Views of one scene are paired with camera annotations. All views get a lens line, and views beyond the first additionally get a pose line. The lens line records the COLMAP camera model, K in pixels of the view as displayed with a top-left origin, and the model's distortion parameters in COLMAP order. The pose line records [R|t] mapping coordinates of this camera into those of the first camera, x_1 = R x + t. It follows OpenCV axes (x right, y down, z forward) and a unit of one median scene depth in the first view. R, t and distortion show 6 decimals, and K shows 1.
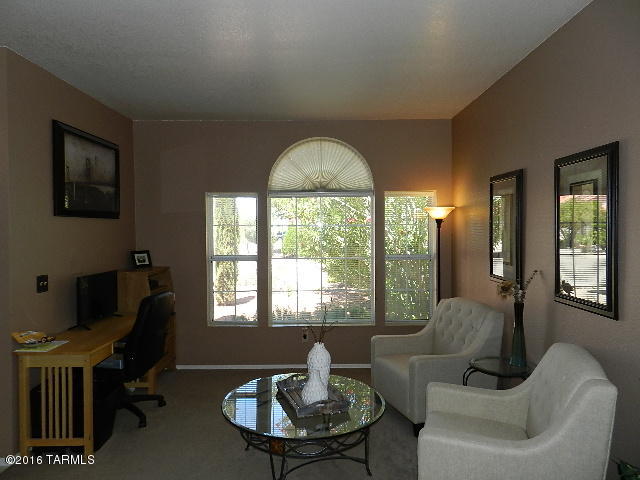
lens RADIAL K [[436.8, 0, 320.0], [0, 436.8, 240.0], [0, 0, 1]] dist [0.027165, -0.001405]
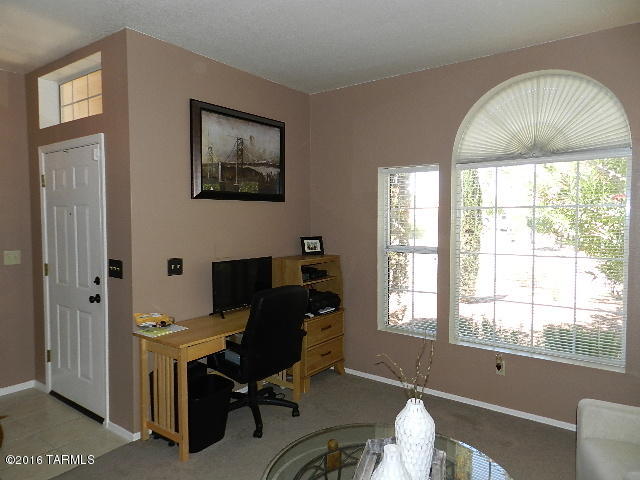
lens RADIAL K [[436.8, 0, 320.0], [0, 436.8, 240.0], [0, 0, 1]] dist [0.027165, -0.001405]
pose [[0.799634, 0.034787, -0.599479, 0.179453], [-0.016626, 0.999220, 0.035805, -0.001646], [0.600257, -0.018664, 0.799589, 0.329531]]
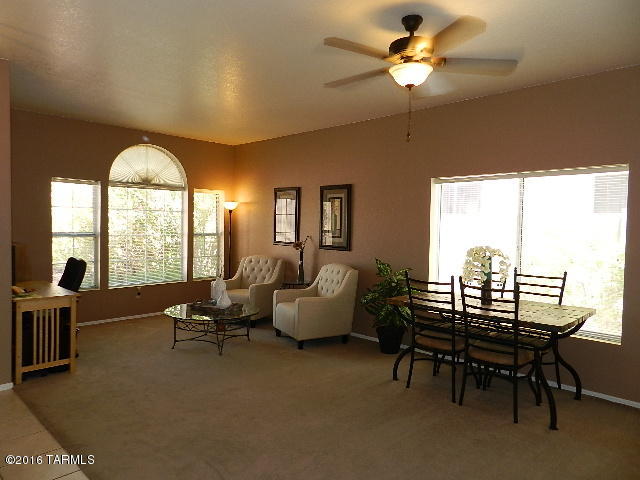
lens RADIAL K [[436.8, 0, 320.0], [0, 436.8, 240.0], [0, 0, 1]] dist [0.027165, -0.001405]
pose [[0.700714, -0.006919, 0.713409, -0.715514], [-0.006396, 0.999852, 0.015979, 0.039039], [-0.713414, -0.015759, 0.700566, -0.380620]]
